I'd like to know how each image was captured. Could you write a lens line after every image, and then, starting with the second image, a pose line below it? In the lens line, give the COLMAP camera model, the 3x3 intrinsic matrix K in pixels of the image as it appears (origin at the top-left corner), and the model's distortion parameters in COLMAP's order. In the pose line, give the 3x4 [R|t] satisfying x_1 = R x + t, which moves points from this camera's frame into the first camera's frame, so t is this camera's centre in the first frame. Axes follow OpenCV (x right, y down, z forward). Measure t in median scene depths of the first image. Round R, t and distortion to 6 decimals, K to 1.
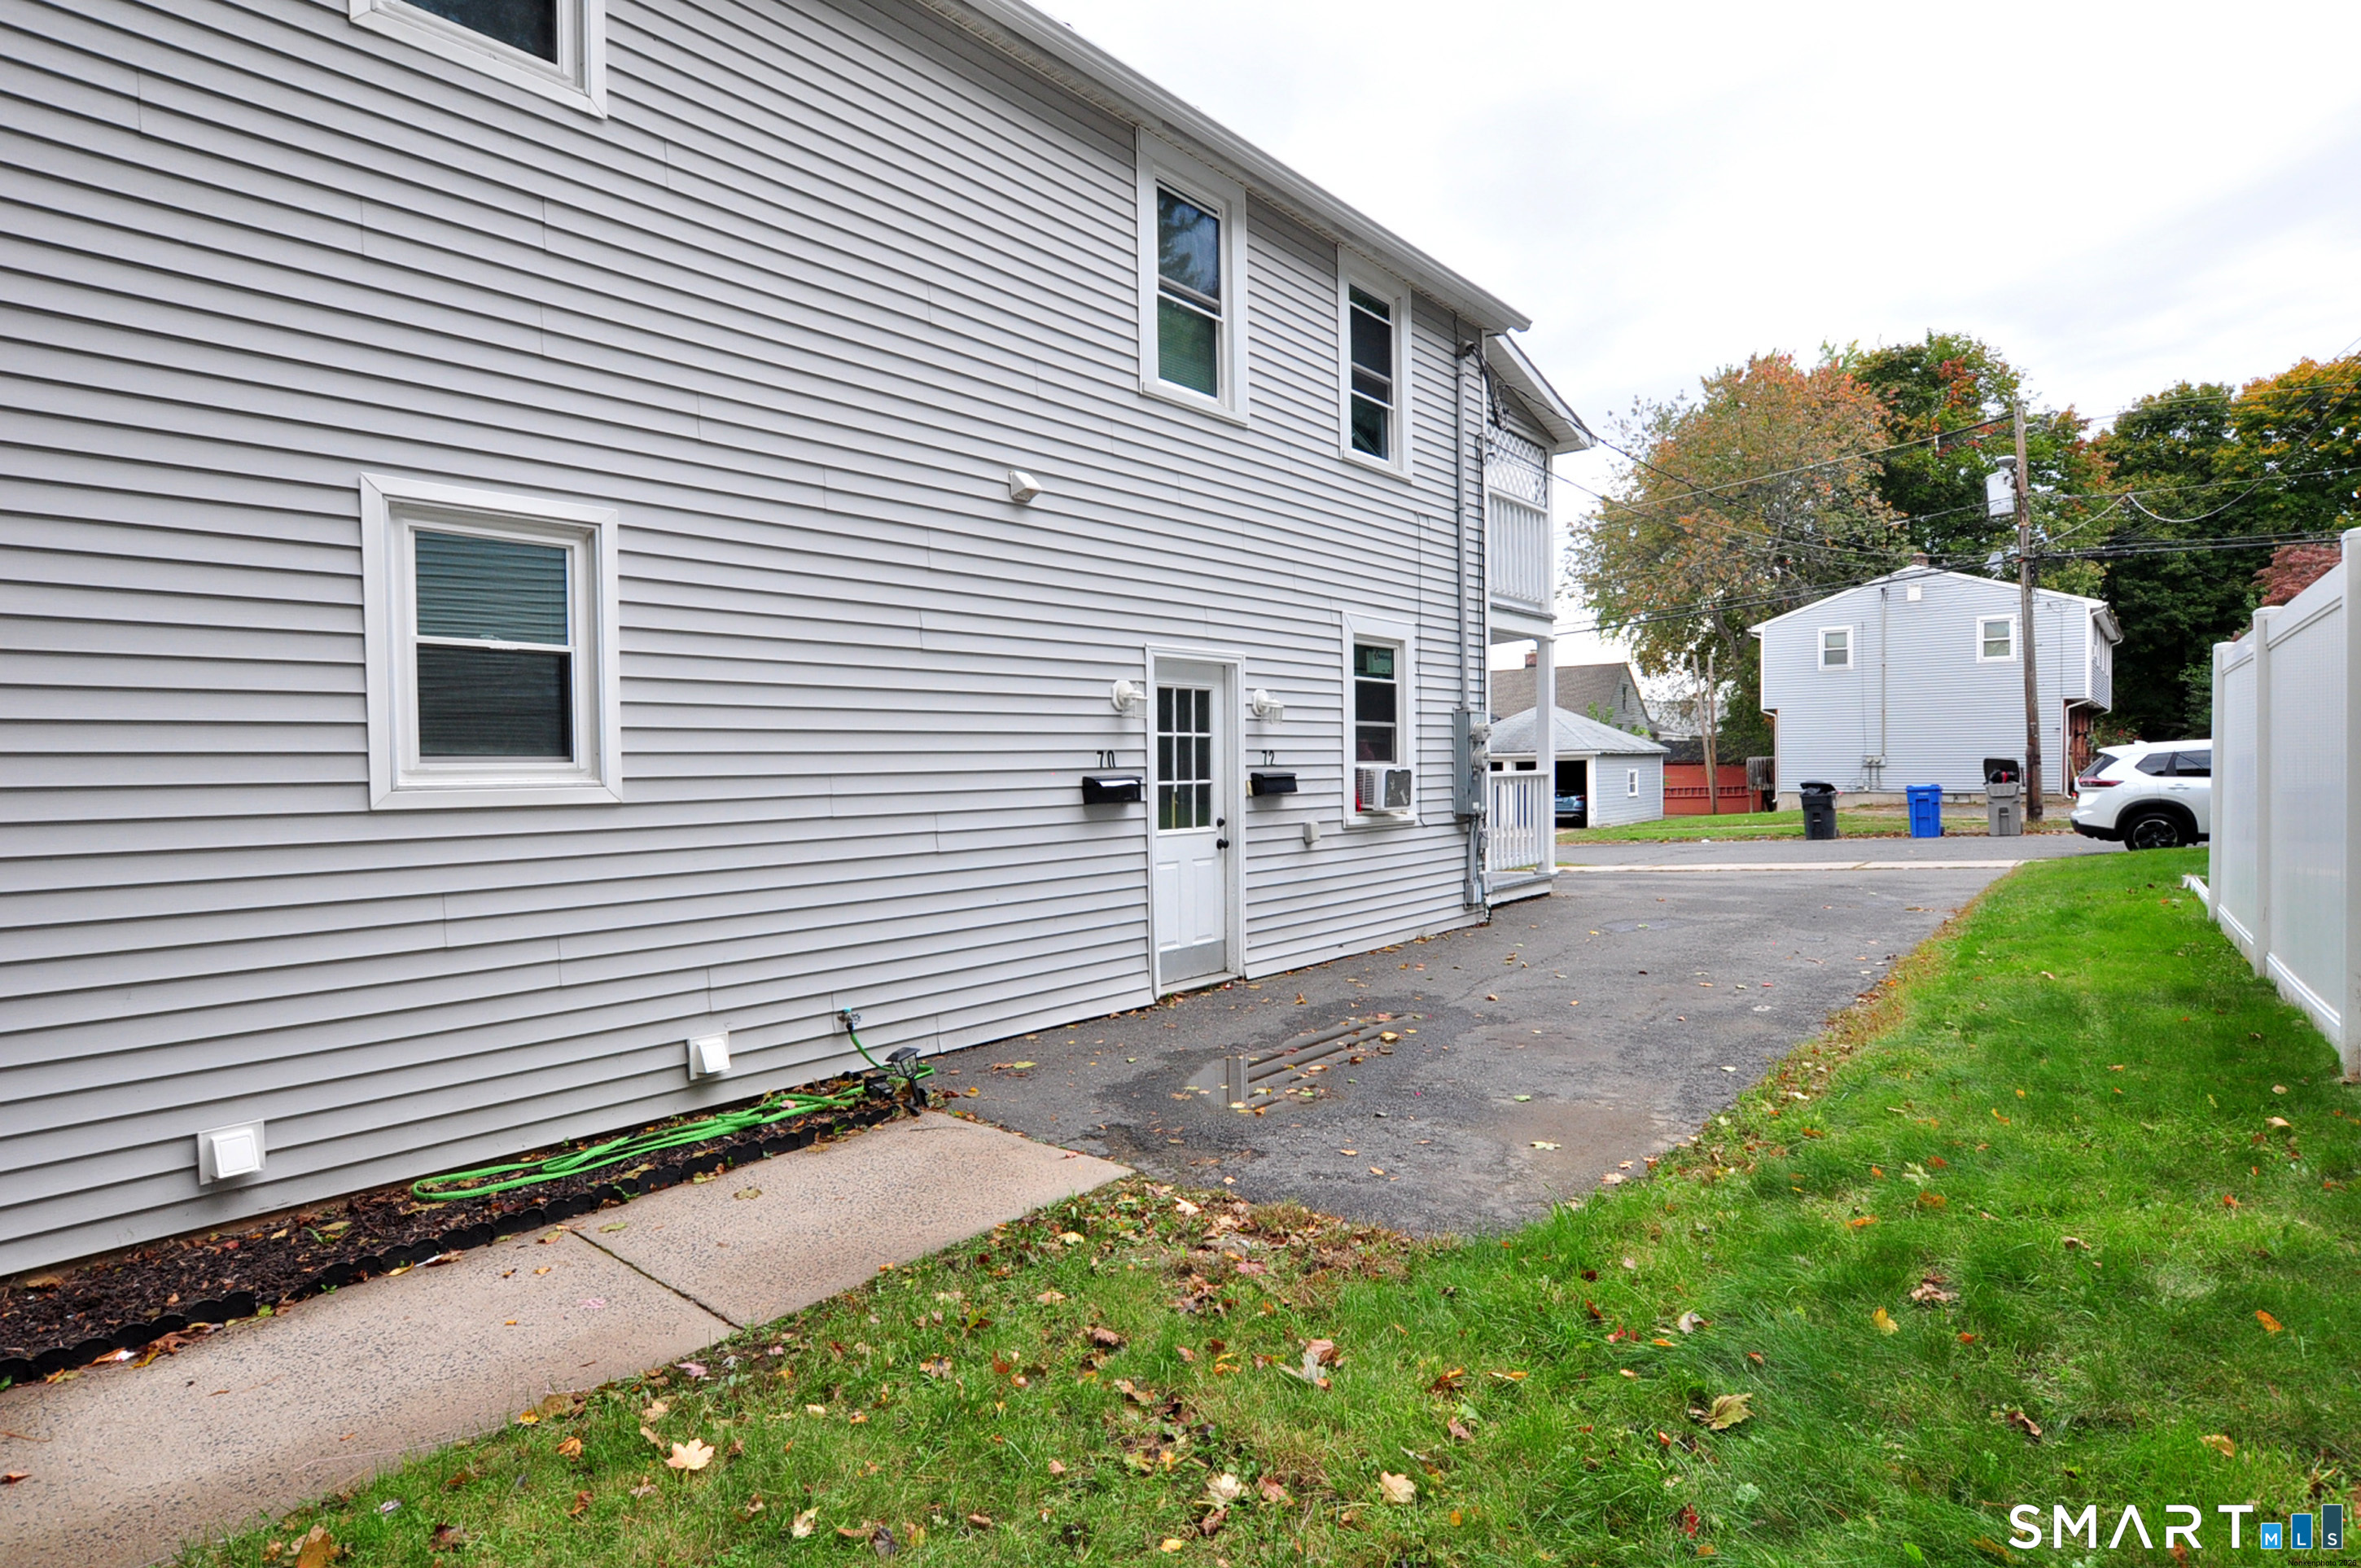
lens RADIAL K [[1238.4, 0, 1183.0], [0, 1238.4, 785.6], [0, 0, 1]] dist [-0.024246, -0.000110]
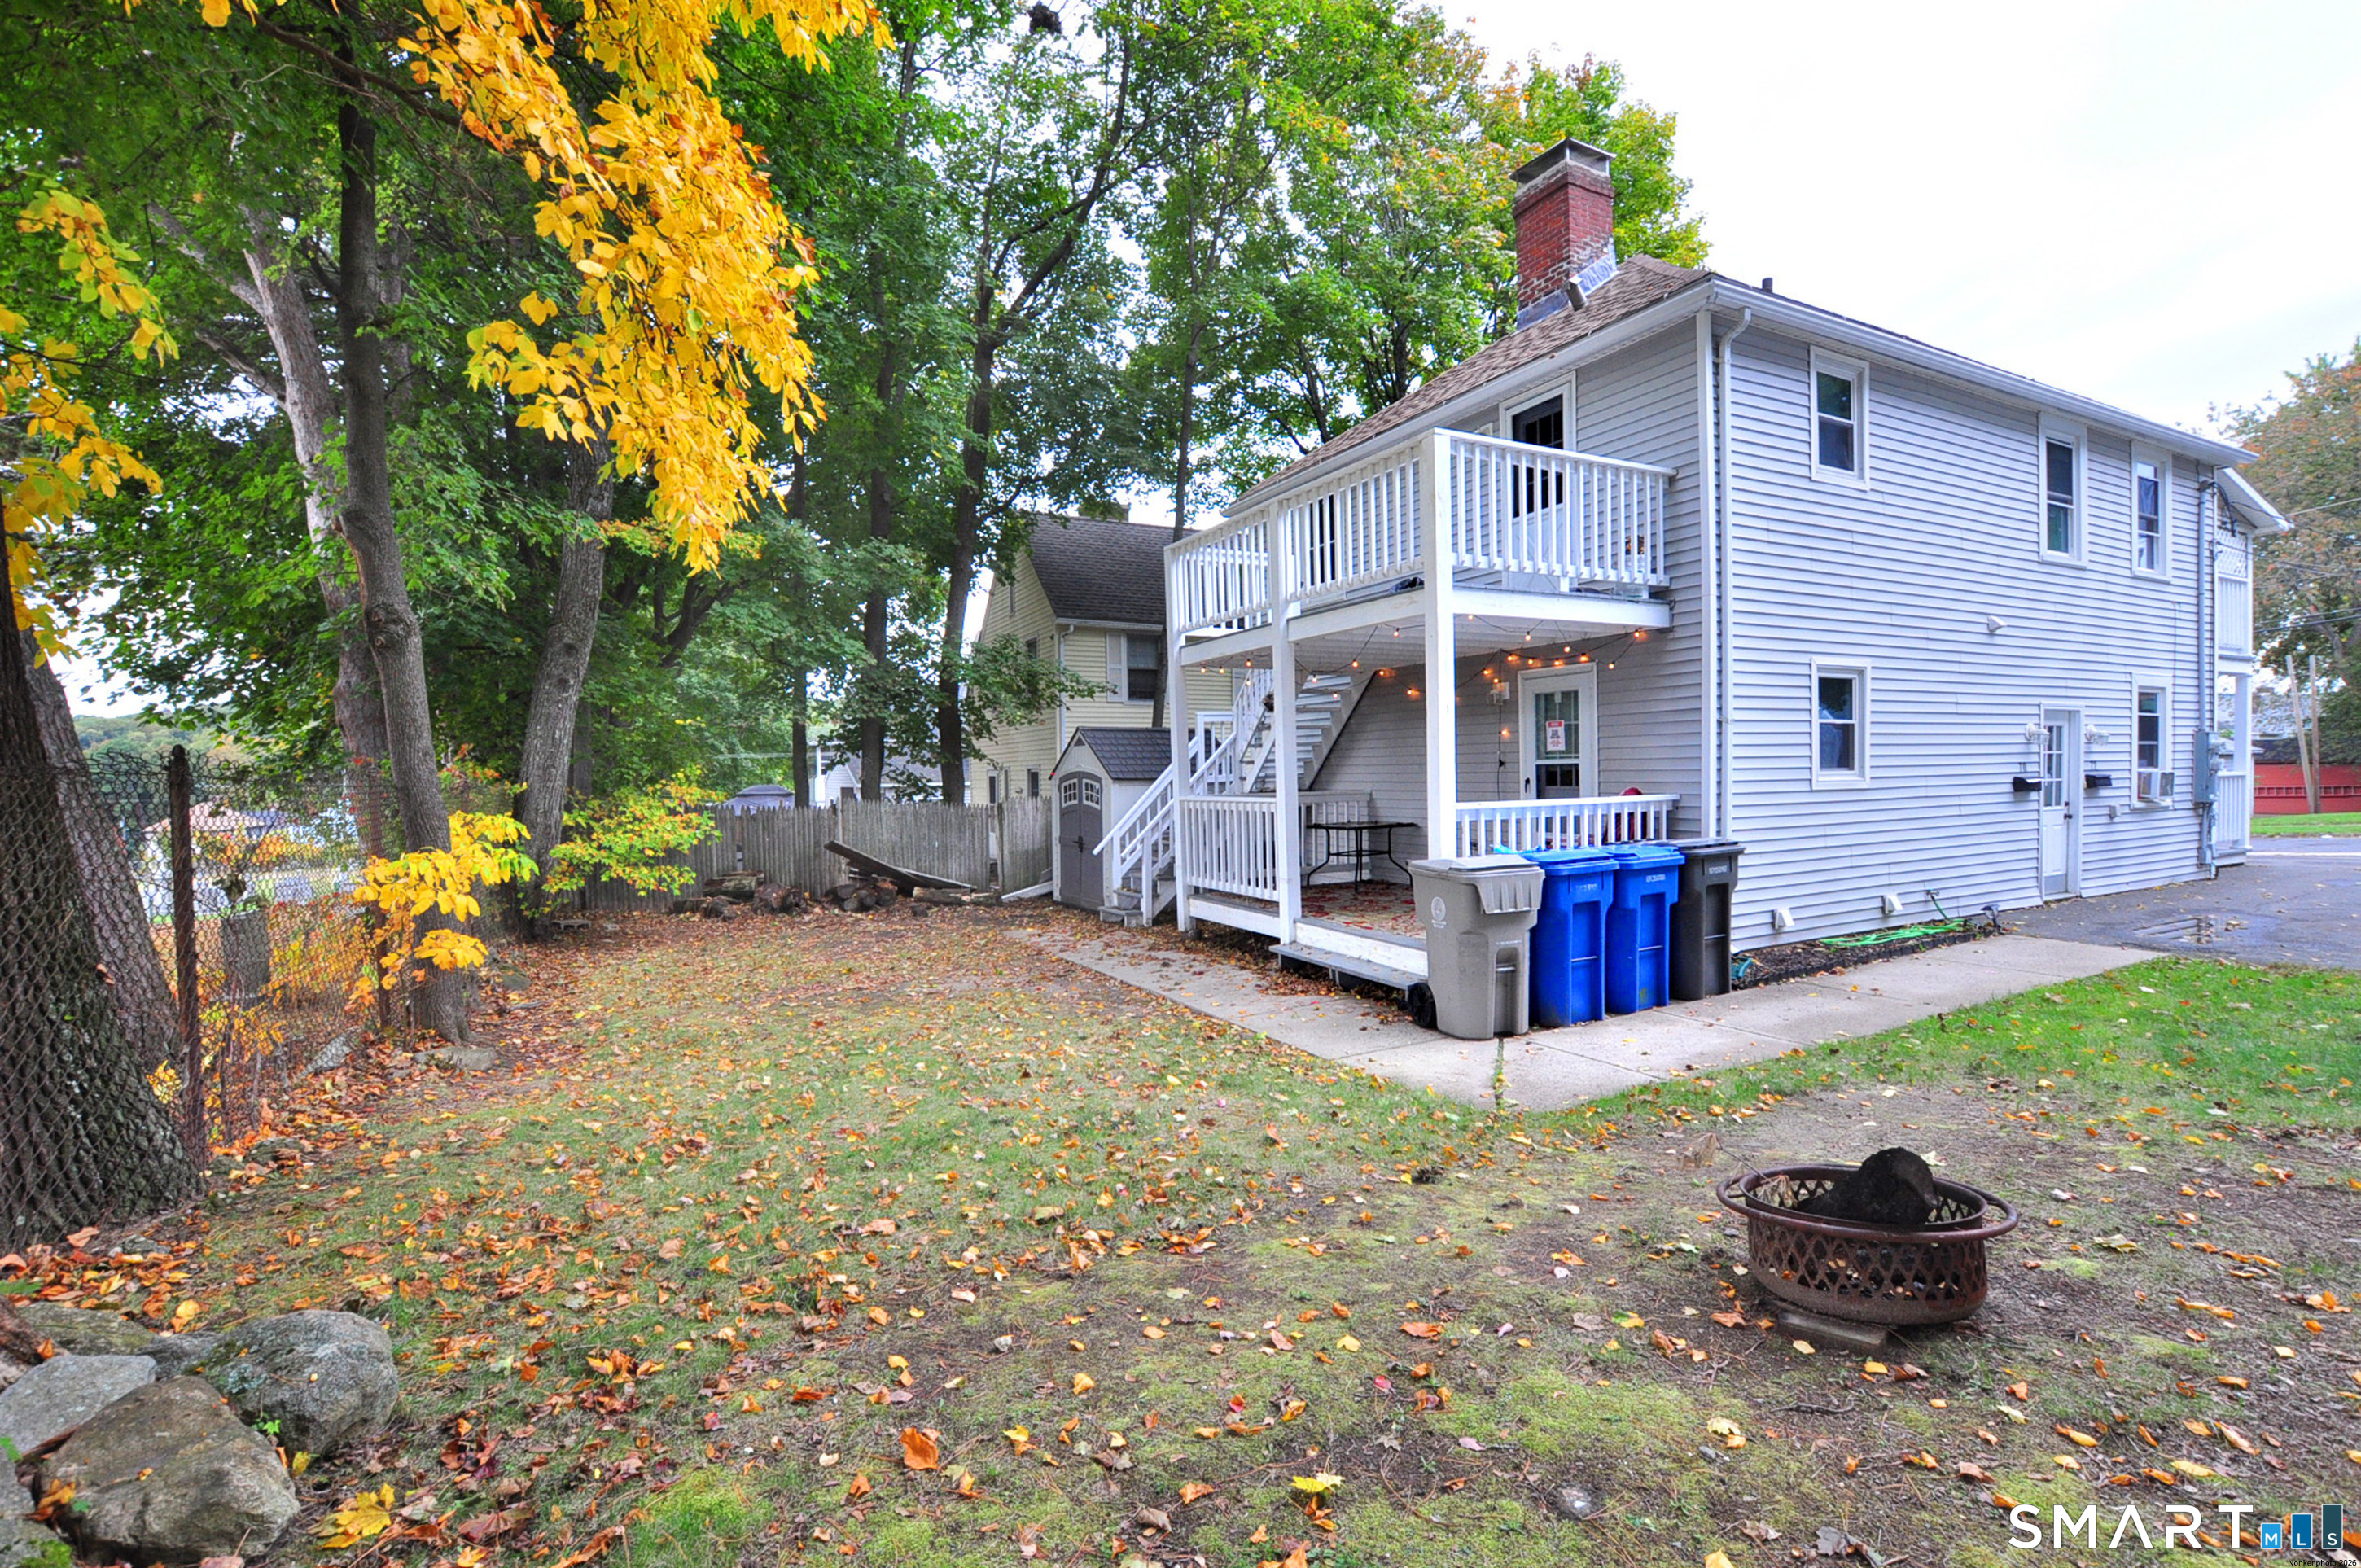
lens RADIAL K [[1040.0, 0, 1179.7], [0, 1040.0, 786.1], [0, 0, 1]] dist [-0.034695, 0.003842]
pose [[0.914368, 0.008702, -0.404791, -0.492894], [-0.005462, 0.999943, 0.009157, -0.000353], [0.404848, -0.006162, 0.914363, -0.722306]]
